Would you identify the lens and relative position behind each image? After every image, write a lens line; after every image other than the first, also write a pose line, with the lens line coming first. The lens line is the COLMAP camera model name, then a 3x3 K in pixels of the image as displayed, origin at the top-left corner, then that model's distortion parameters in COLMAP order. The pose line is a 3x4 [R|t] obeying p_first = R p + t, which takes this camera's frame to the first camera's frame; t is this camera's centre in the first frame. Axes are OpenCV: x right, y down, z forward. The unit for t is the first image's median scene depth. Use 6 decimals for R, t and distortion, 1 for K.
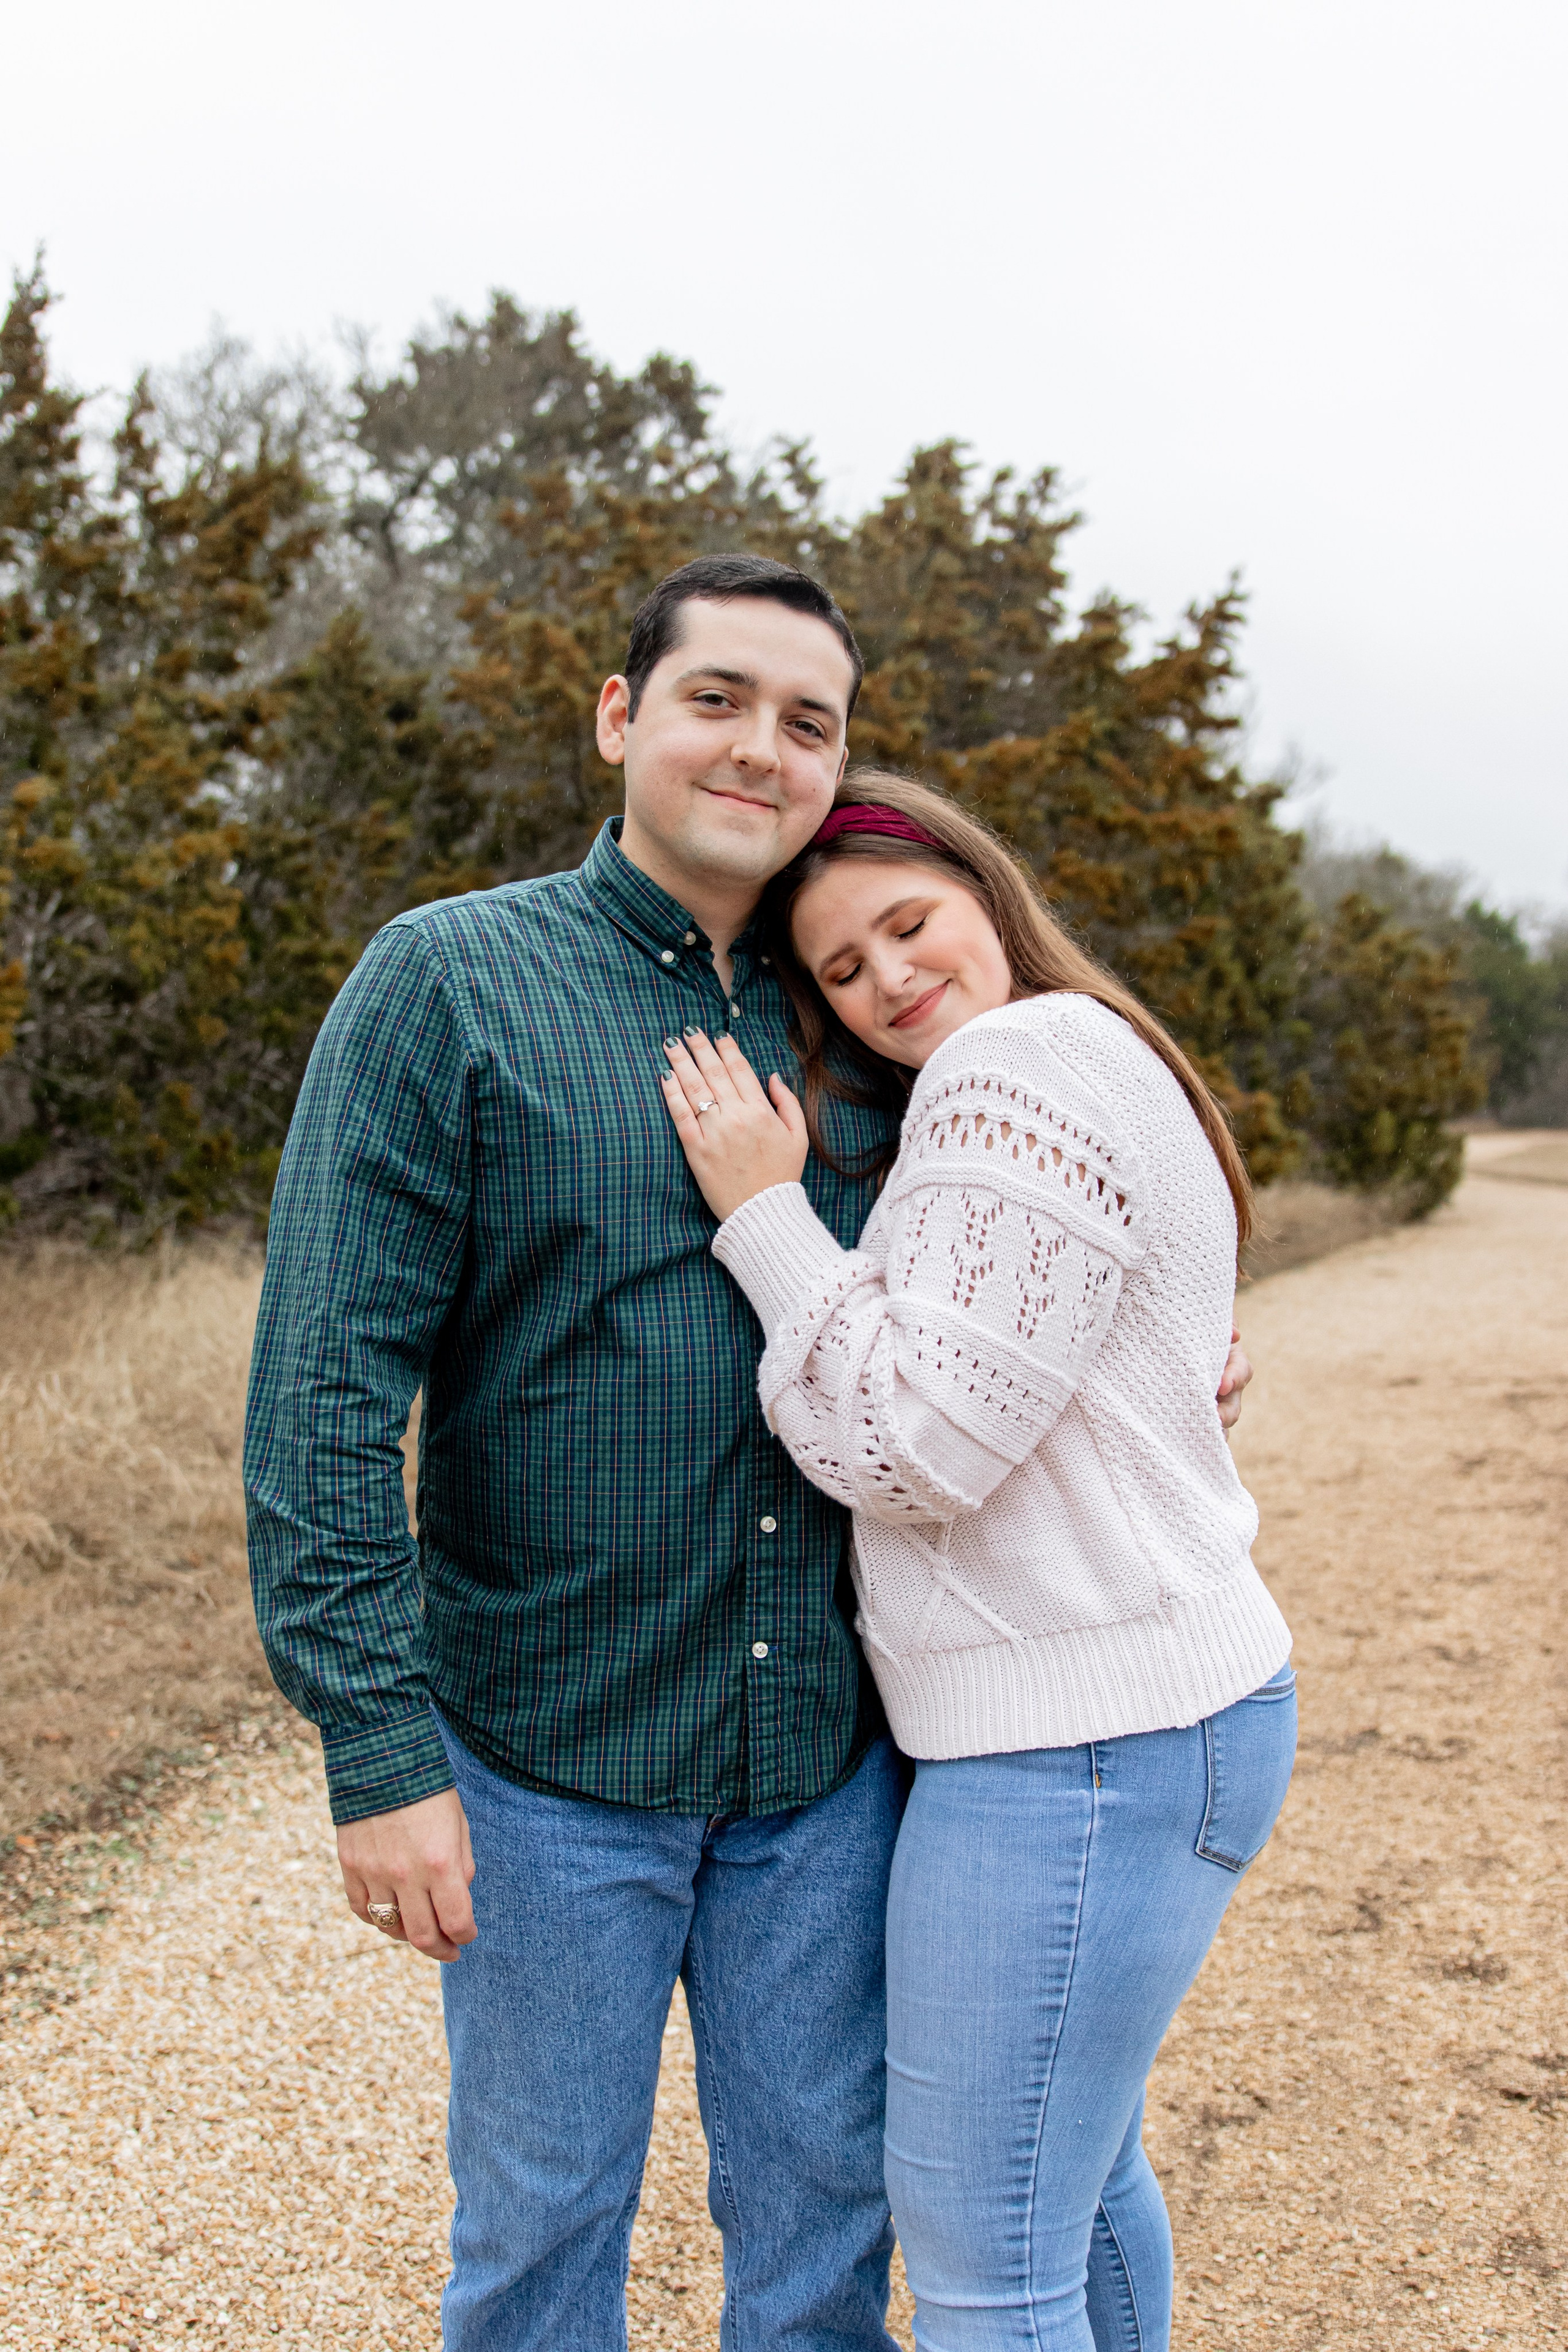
lens RADIAL K [[2193.3, 0, 784.0], [0, 2193.3, 1176.0], [0, 0, 1]] dist [-0.057116, 0.020949]
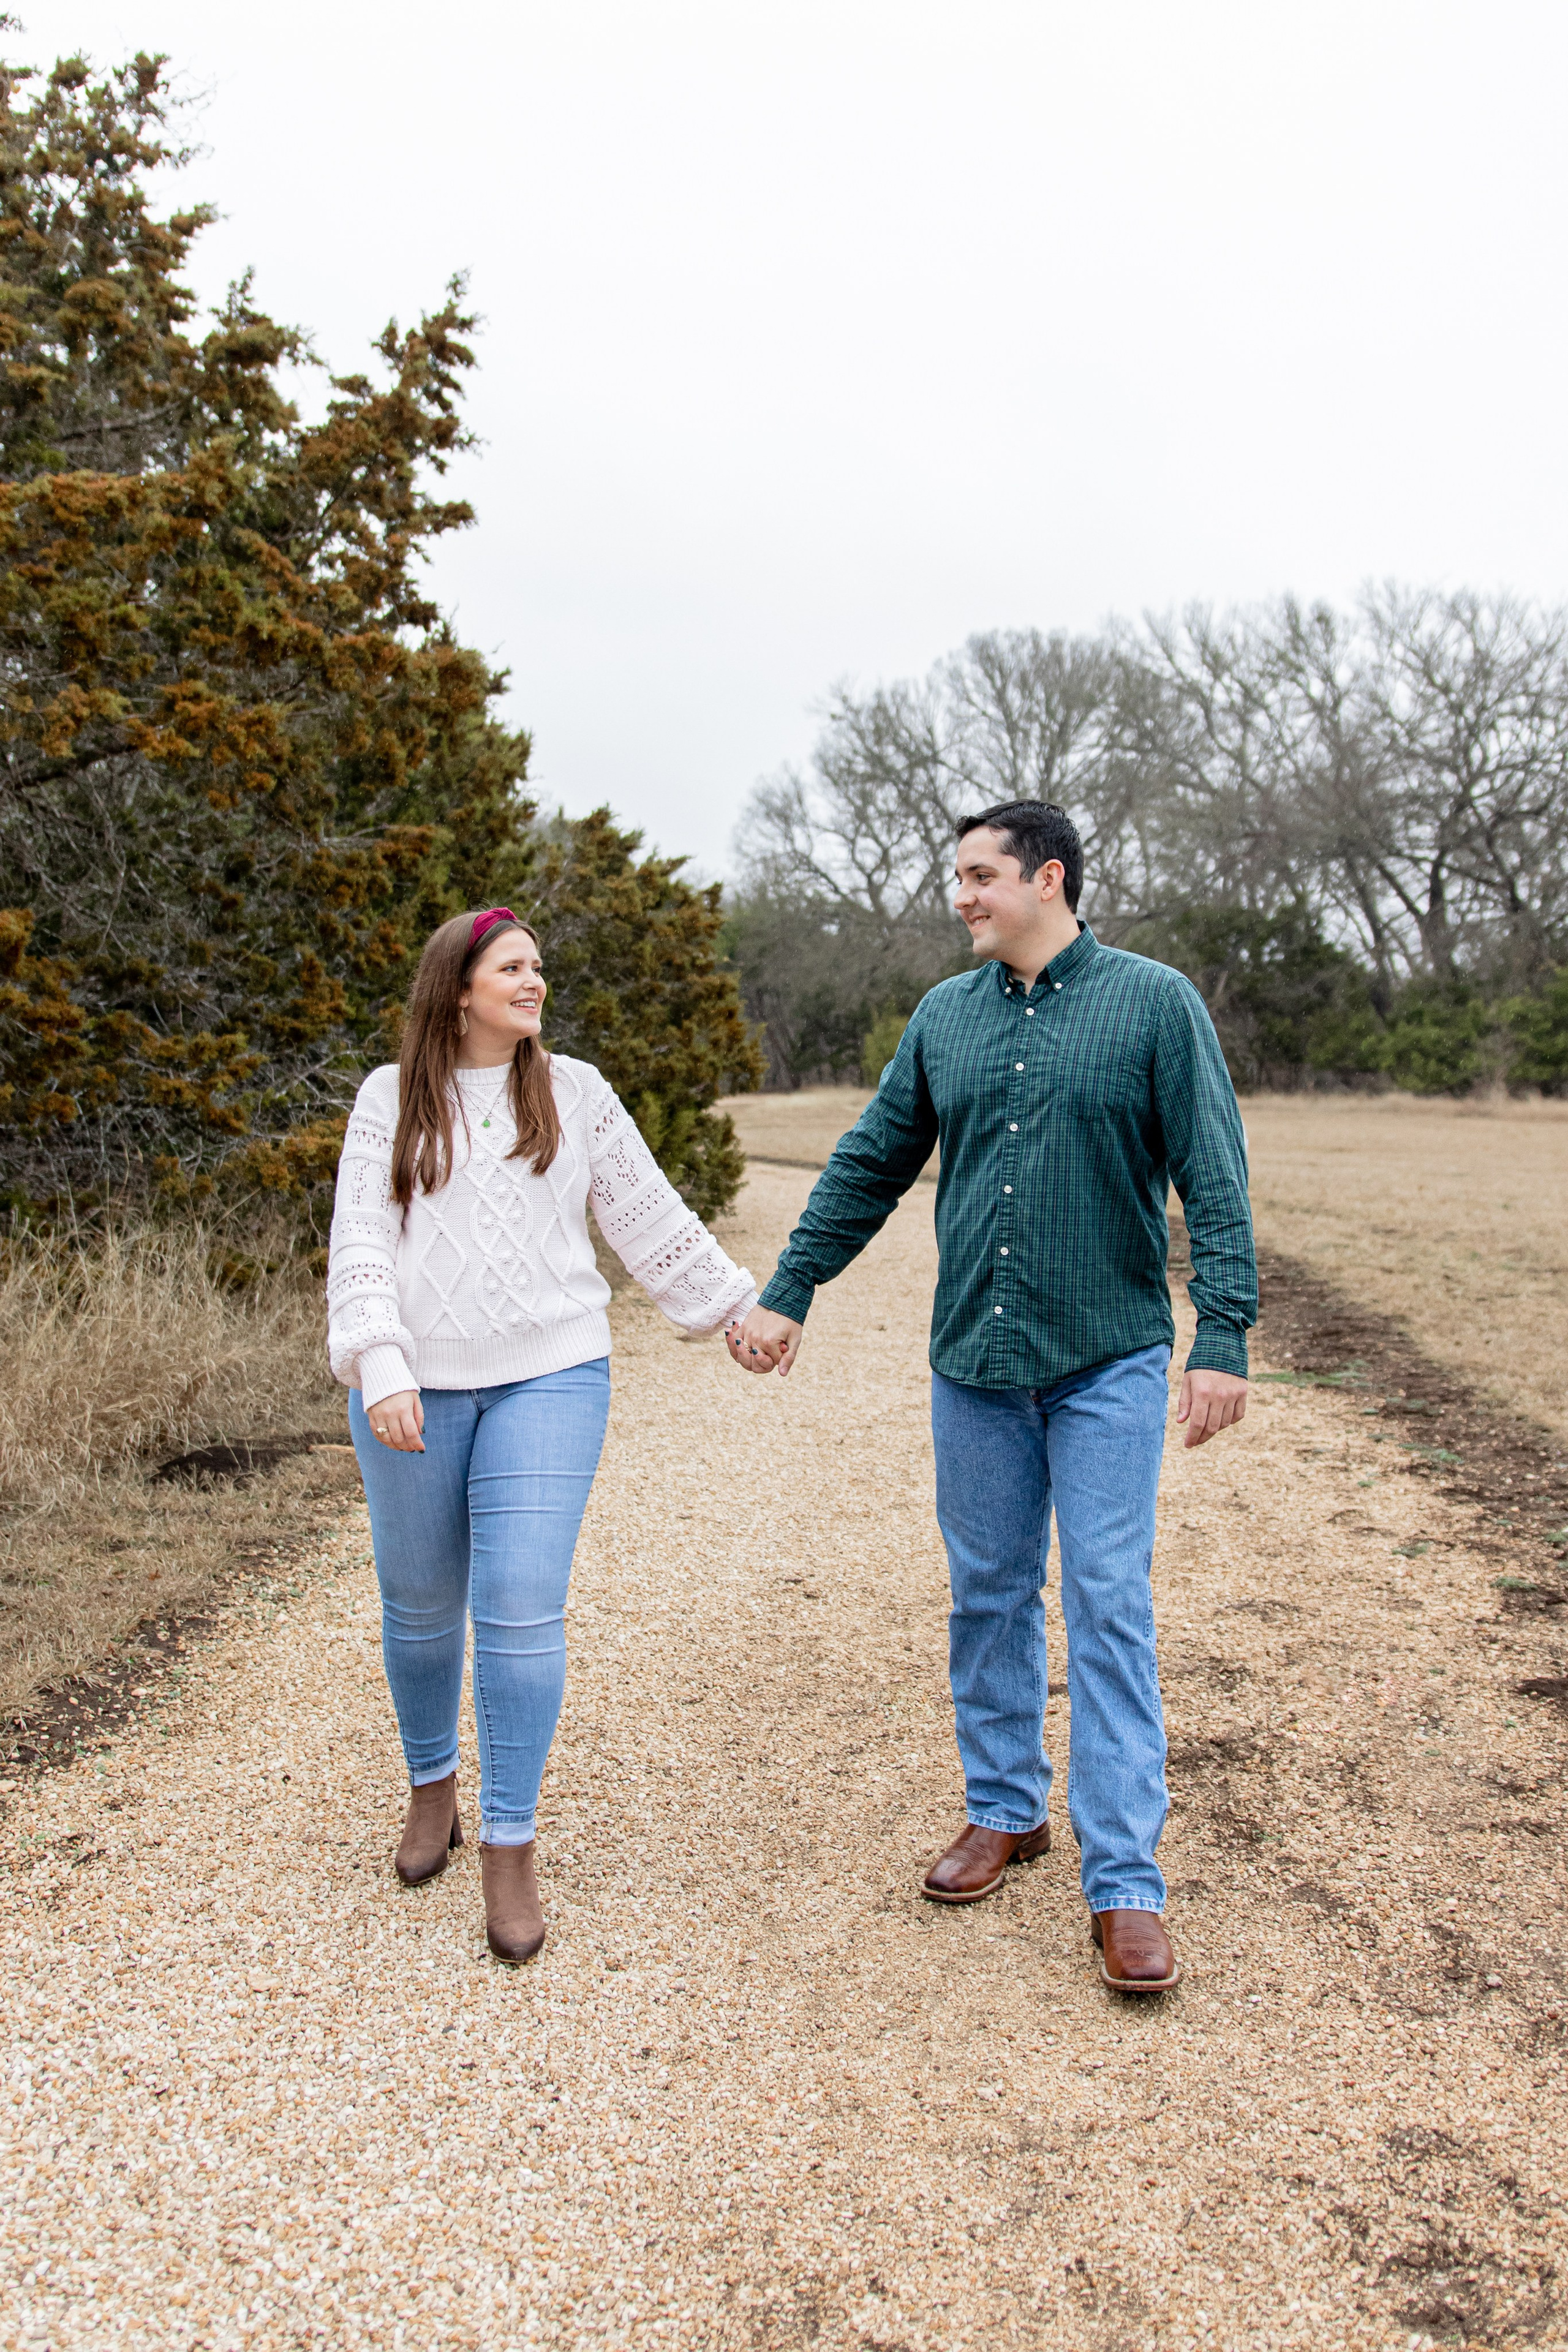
lens RADIAL K [[1957.1, 0, 784.1], [0, 1957.1, 1122.5], [0, 0, 1]] dist [0.049676, 0.001574]
pose [[0.923122, -0.015782, 0.384182, 0.083126], [0.015115, 0.999874, 0.004756, -0.033649], [-0.384209, 0.001416, 0.923245, 0.523619]]
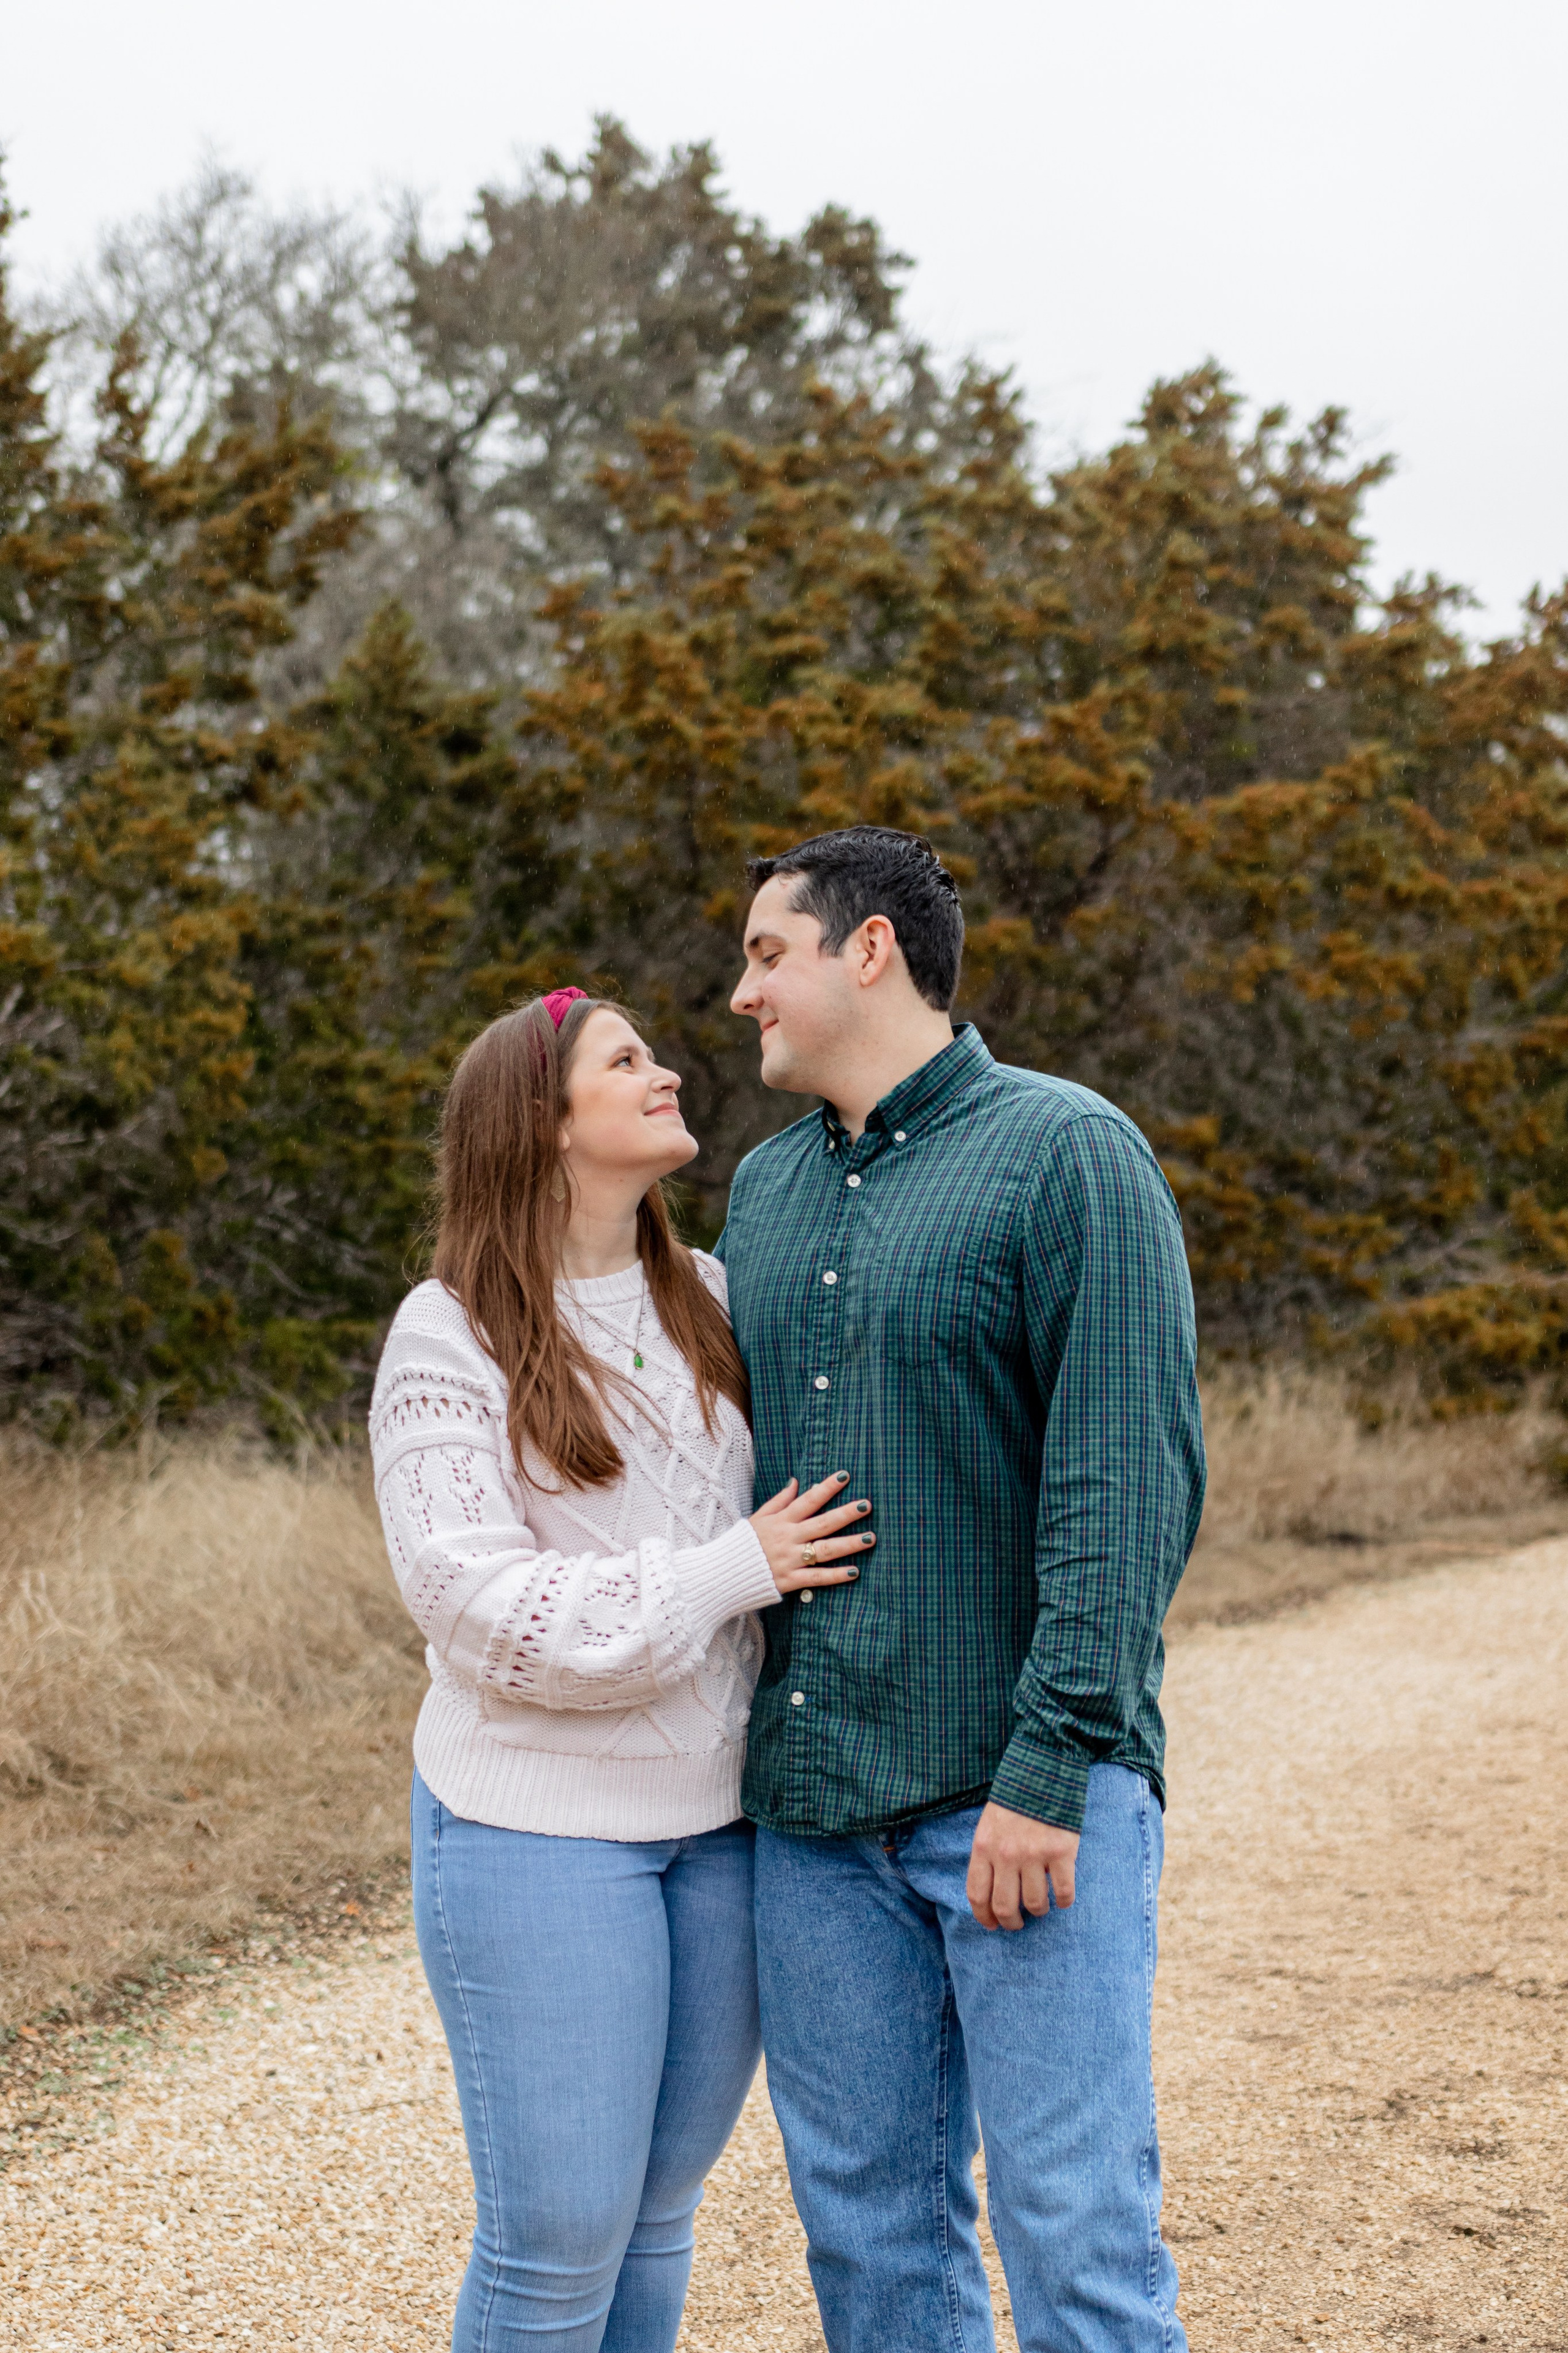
lens RADIAL K [[3496.3, 0, 798.6], [0, 3496.3, 1184.1], [0, 0, 1]] dist [0.106141, 0.049669]
pose [[0.996980, 0.010246, -0.076979, 0.044012], [-0.014542, 0.998355, -0.055456, 0.006445], [0.076284, 0.056408, 0.995489, -0.229210]]
